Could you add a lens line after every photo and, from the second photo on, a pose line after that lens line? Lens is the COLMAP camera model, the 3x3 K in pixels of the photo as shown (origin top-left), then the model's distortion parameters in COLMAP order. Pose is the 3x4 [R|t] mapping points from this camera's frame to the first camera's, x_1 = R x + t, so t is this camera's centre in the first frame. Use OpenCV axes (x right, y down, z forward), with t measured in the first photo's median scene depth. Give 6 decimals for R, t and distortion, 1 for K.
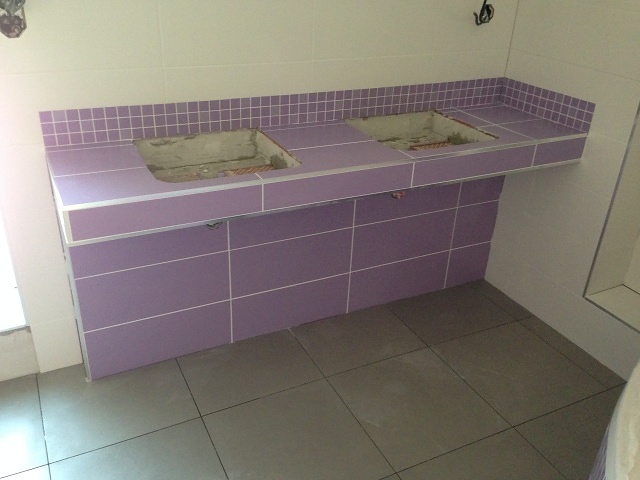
lens RADIAL K [[594.7, 0, 319.5], [0, 594.7, 241.6], [0, 0, 1]] dist [0.053632, 0.000000]
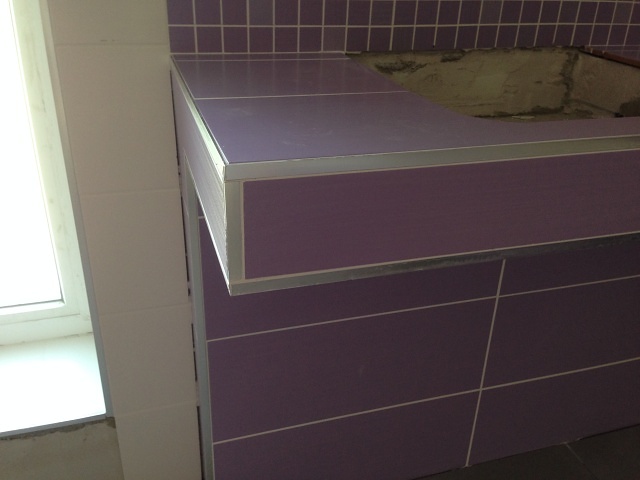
lens RADIAL K [[594.7, 0, 320.4], [0, 594.7, 238.9], [0, 0, 1]] dist [0.053632, 0.000000]
pose [[0.988805, 0.058320, -0.137341, -0.245753], [-0.062552, 0.997684, -0.026699, -0.010398], [0.135466, 0.034991, 0.990164, 0.512253]]
